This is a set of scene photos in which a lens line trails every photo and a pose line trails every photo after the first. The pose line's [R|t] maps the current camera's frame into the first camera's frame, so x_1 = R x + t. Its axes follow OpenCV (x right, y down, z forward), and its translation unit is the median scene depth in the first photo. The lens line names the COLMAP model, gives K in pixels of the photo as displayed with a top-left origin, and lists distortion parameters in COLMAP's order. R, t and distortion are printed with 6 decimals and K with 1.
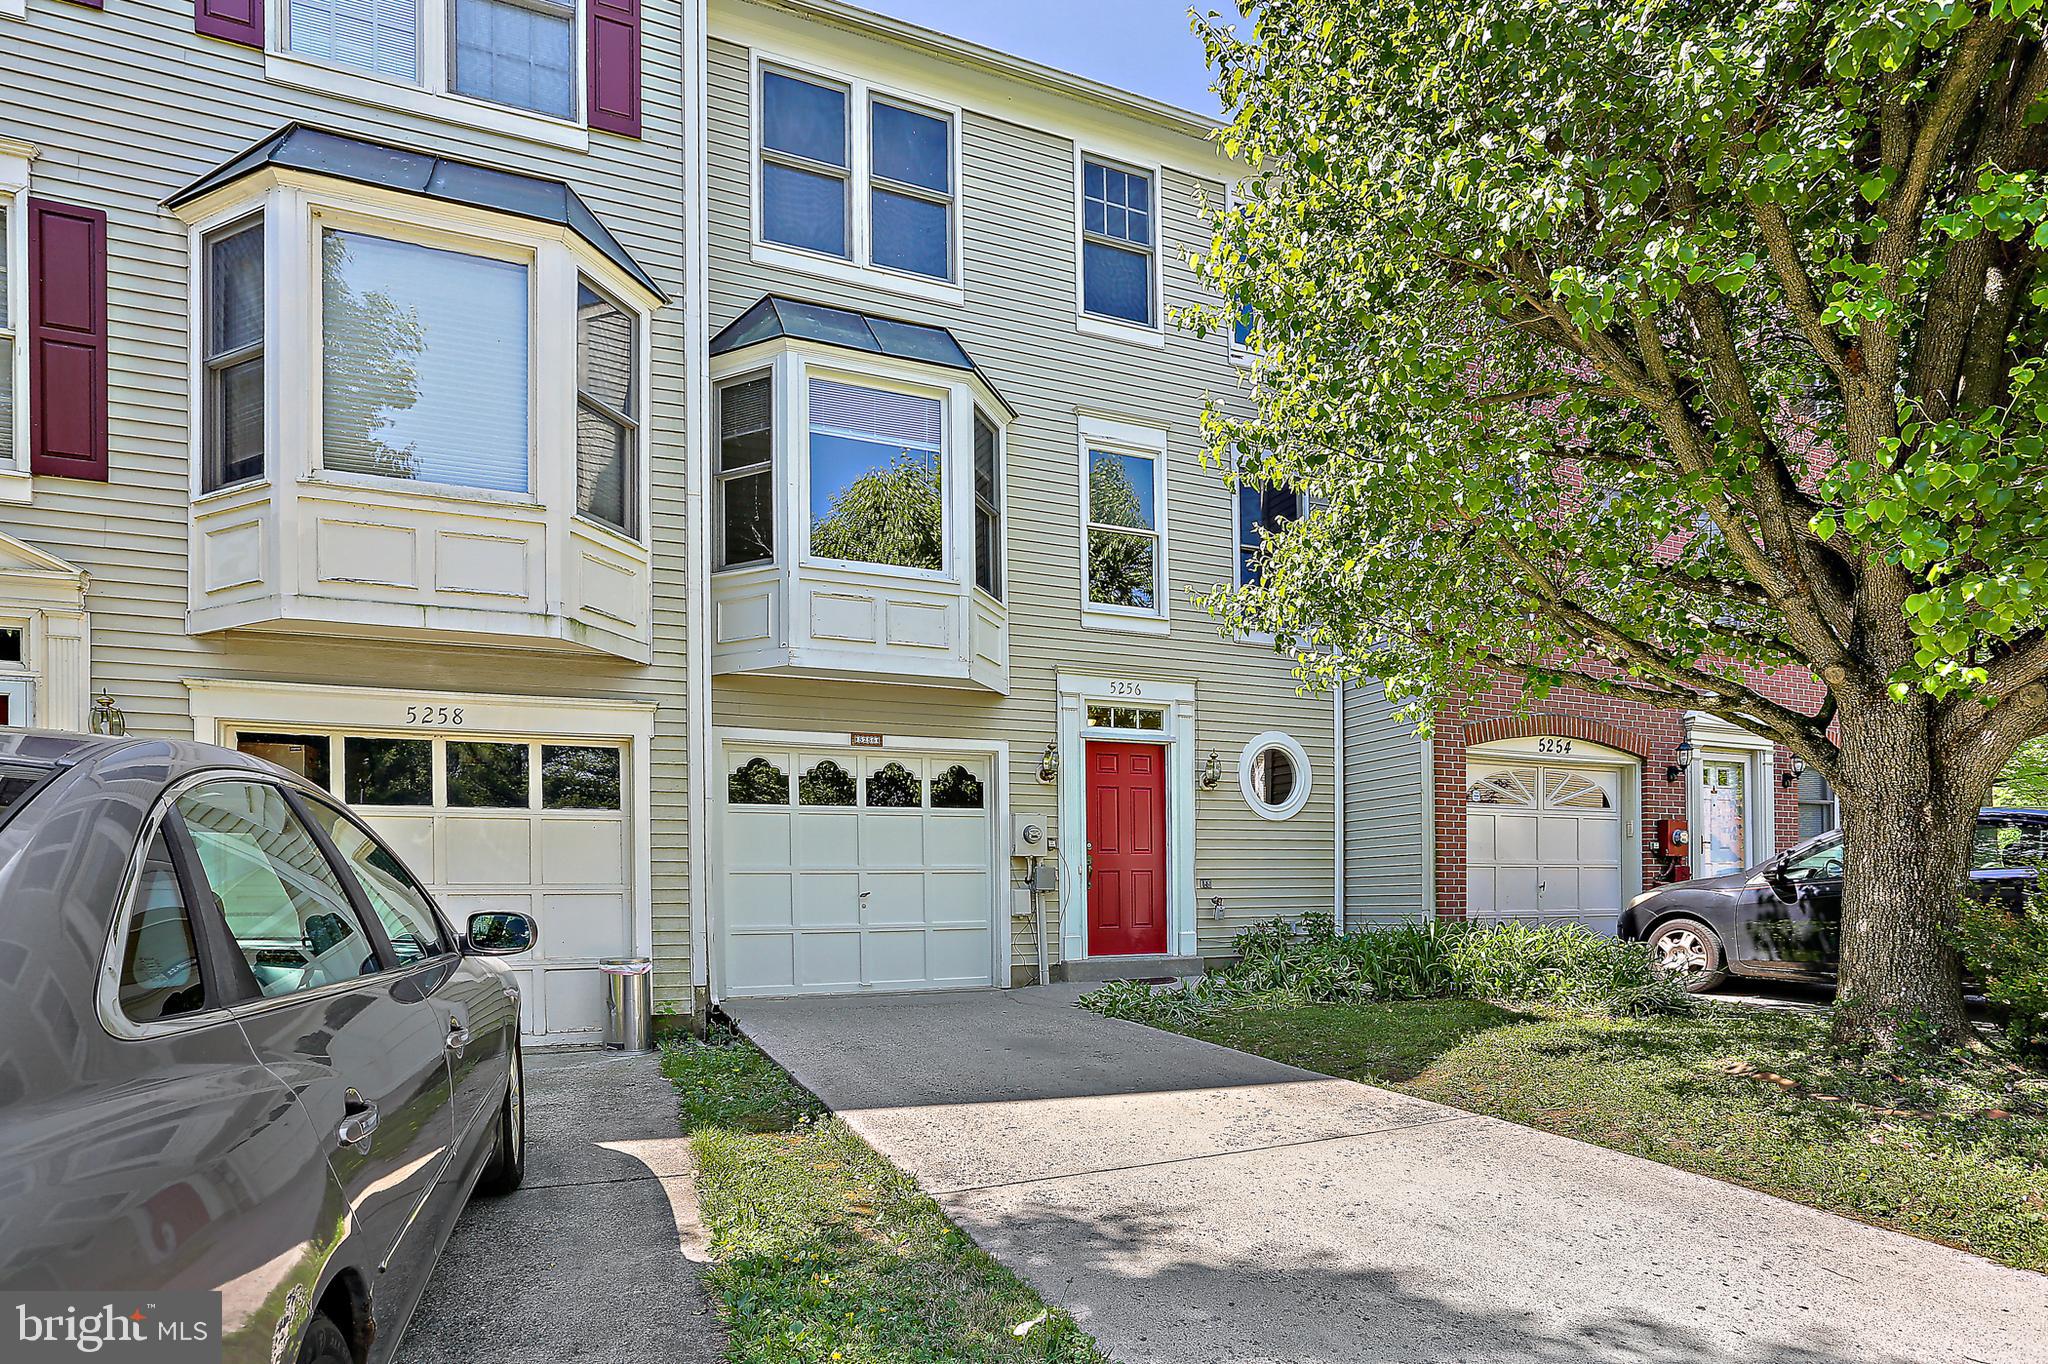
lens RADIAL K [[1059.0, 0, 1018.1], [0, 1059.0, 761.9], [0, 0, 1]] dist [-0.042559, 0.022478]
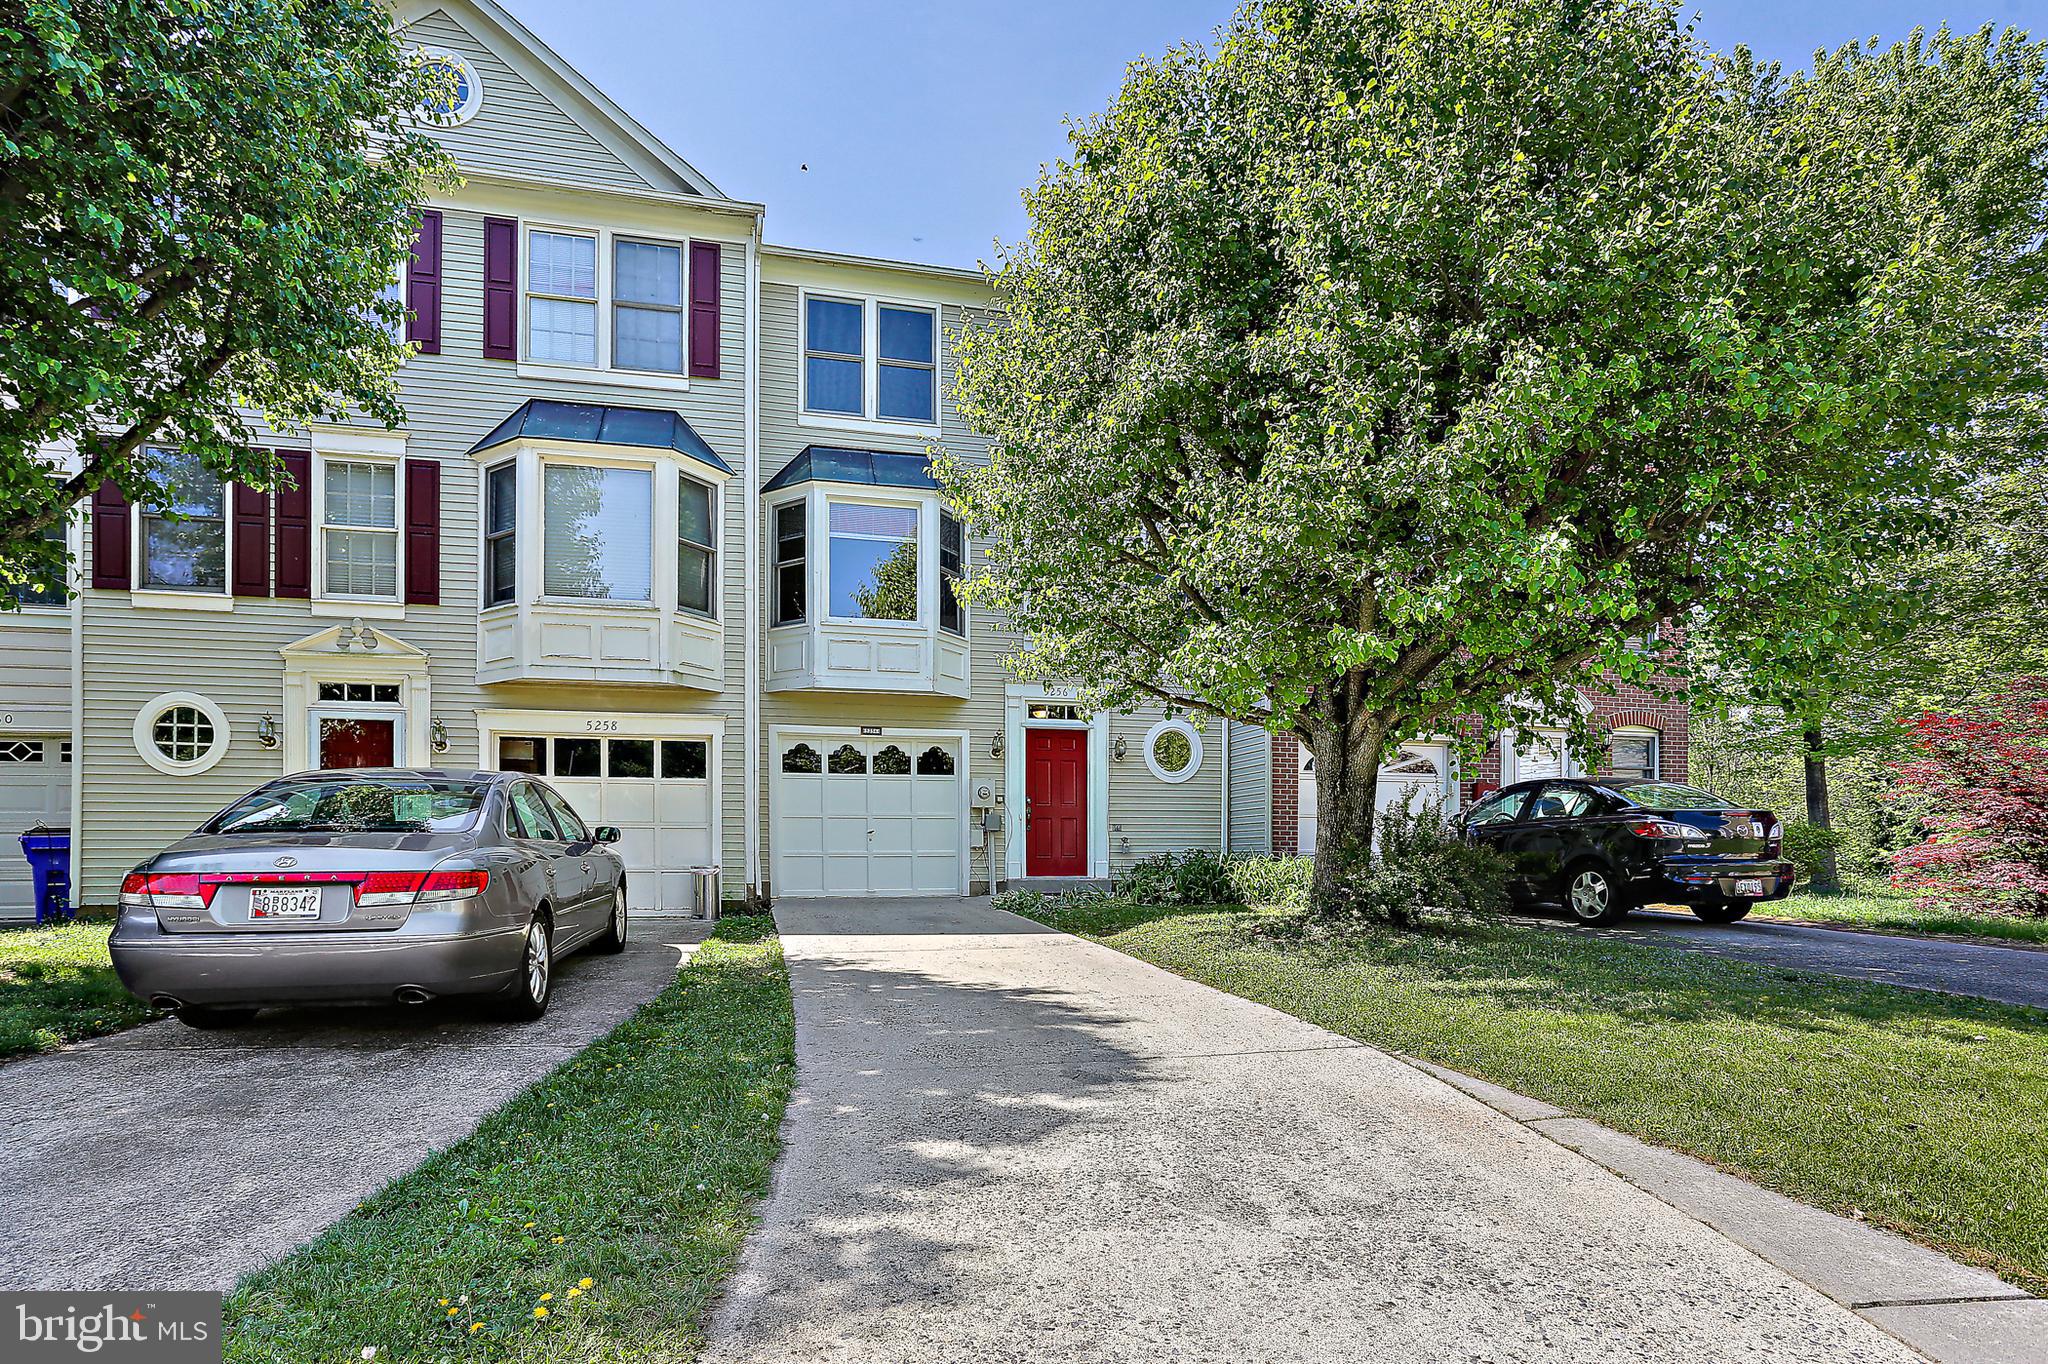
lens RADIAL K [[1006.6, 0, 1019.9], [0, 1006.6, 678.6], [0, 0, 1]] dist [-0.049072, 0.027577]
pose [[0.989785, -0.015993, -0.141671, 0.295842], [0.010044, 0.999041, -0.042613, -0.034459], [0.142217, 0.040755, 0.988996, -0.442255]]
